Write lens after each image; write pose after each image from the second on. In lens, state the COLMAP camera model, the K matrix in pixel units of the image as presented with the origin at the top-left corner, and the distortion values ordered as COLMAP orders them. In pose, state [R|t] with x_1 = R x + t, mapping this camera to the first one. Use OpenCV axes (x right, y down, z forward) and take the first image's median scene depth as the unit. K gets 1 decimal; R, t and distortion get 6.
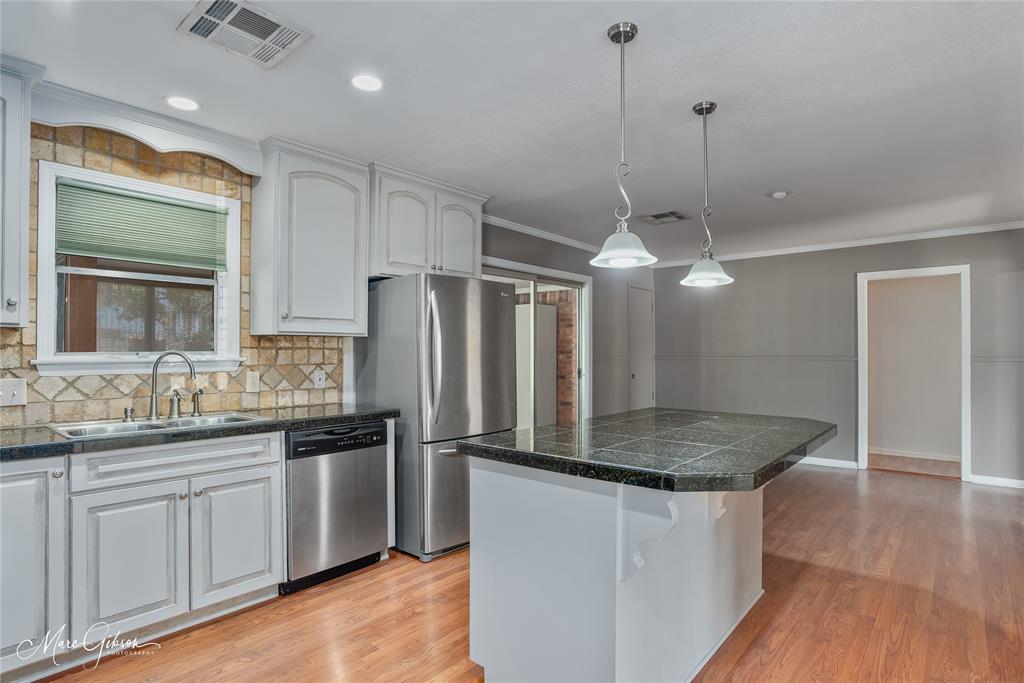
lens RADIAL K [[521.4, 0, 503.0], [0, 521.4, 344.1], [0, 0, 1]] dist [-0.005450, -0.000030]
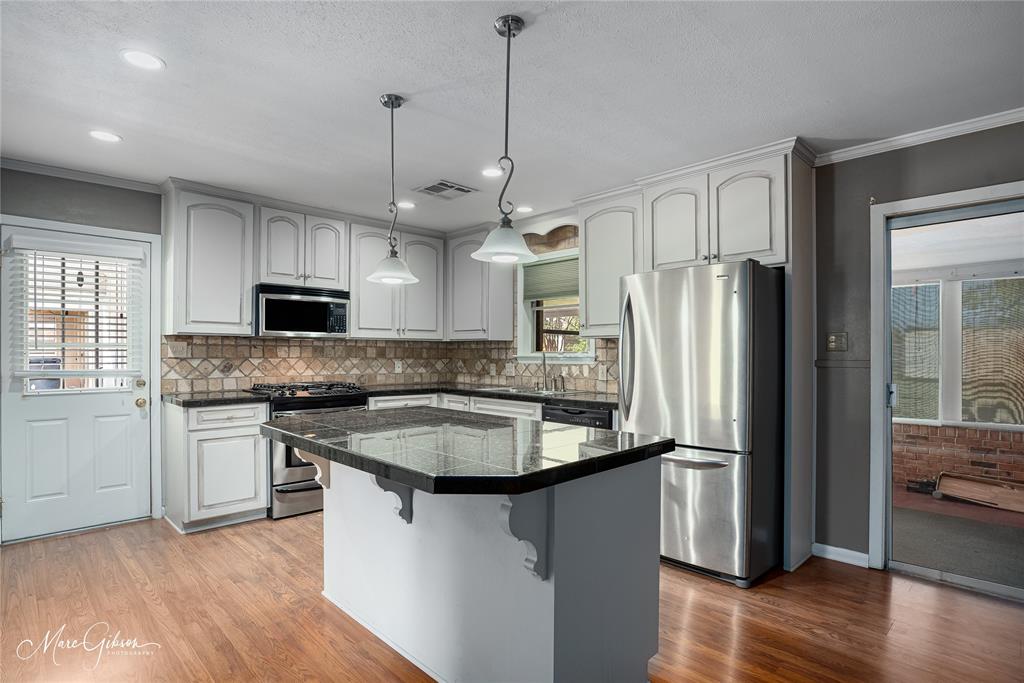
lens RADIAL K [[521.4, 0, 504.5], [0, 521.4, 349.1], [0, 0, 1]] dist [-0.005450, -0.000030]
pose [[-0.083169, -0.008223, -0.996501, 0.932776], [0.016939, 0.999810, -0.009664, 0.019231], [0.996391, -0.017683, -0.083014, 0.873686]]
